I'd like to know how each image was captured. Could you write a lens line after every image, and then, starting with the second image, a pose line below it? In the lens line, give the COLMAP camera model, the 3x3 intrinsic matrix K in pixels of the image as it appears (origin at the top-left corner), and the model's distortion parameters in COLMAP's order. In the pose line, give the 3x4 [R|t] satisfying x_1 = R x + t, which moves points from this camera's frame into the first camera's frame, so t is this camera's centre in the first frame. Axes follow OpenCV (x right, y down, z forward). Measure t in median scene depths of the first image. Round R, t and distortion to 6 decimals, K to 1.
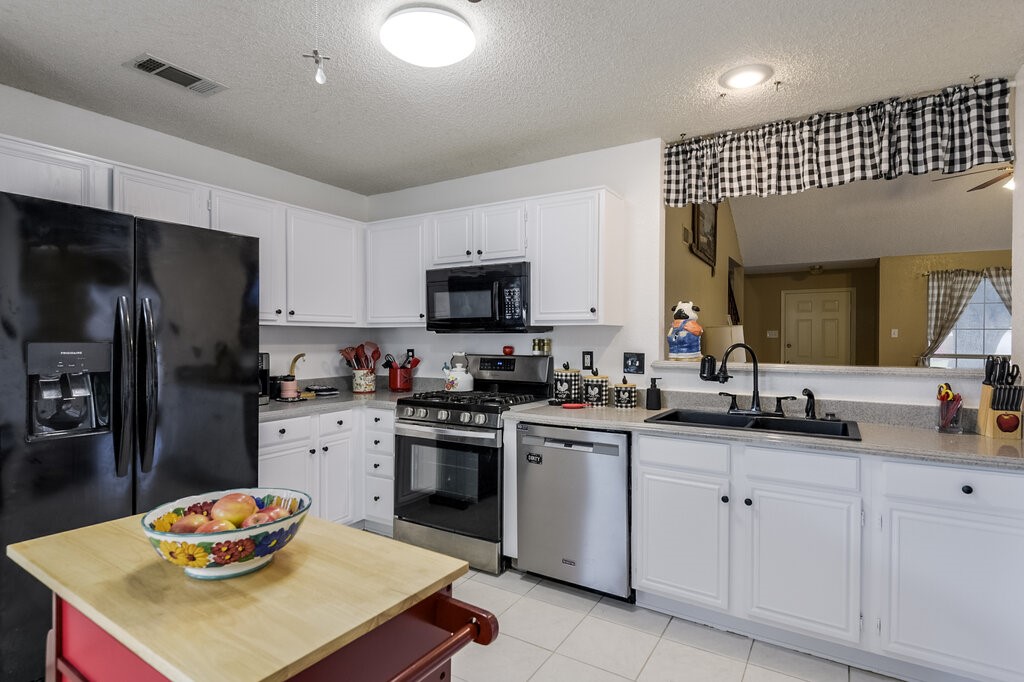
lens RADIAL K [[512.0, 0, 512.6], [0, 512.0, 346.0], [0, 0, 1]] dist [-0.006206, -0.005888]
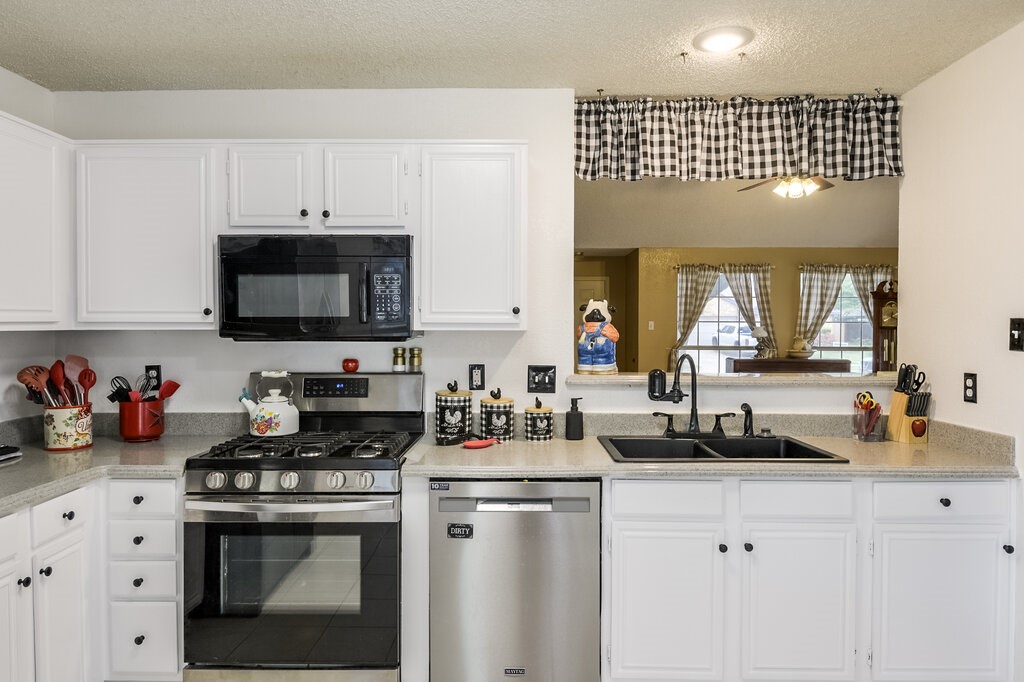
lens RADIAL K [[642.1, 0, 513.4], [0, 642.1, 332.6], [0, 0, 1]] dist [-0.004647, -0.015192]
pose [[0.857182, -0.007013, 0.514965, -0.296155], [0.008339, 0.999965, -0.000262, -0.036691], [-0.514946, 0.004519, 0.857211, 0.212211]]
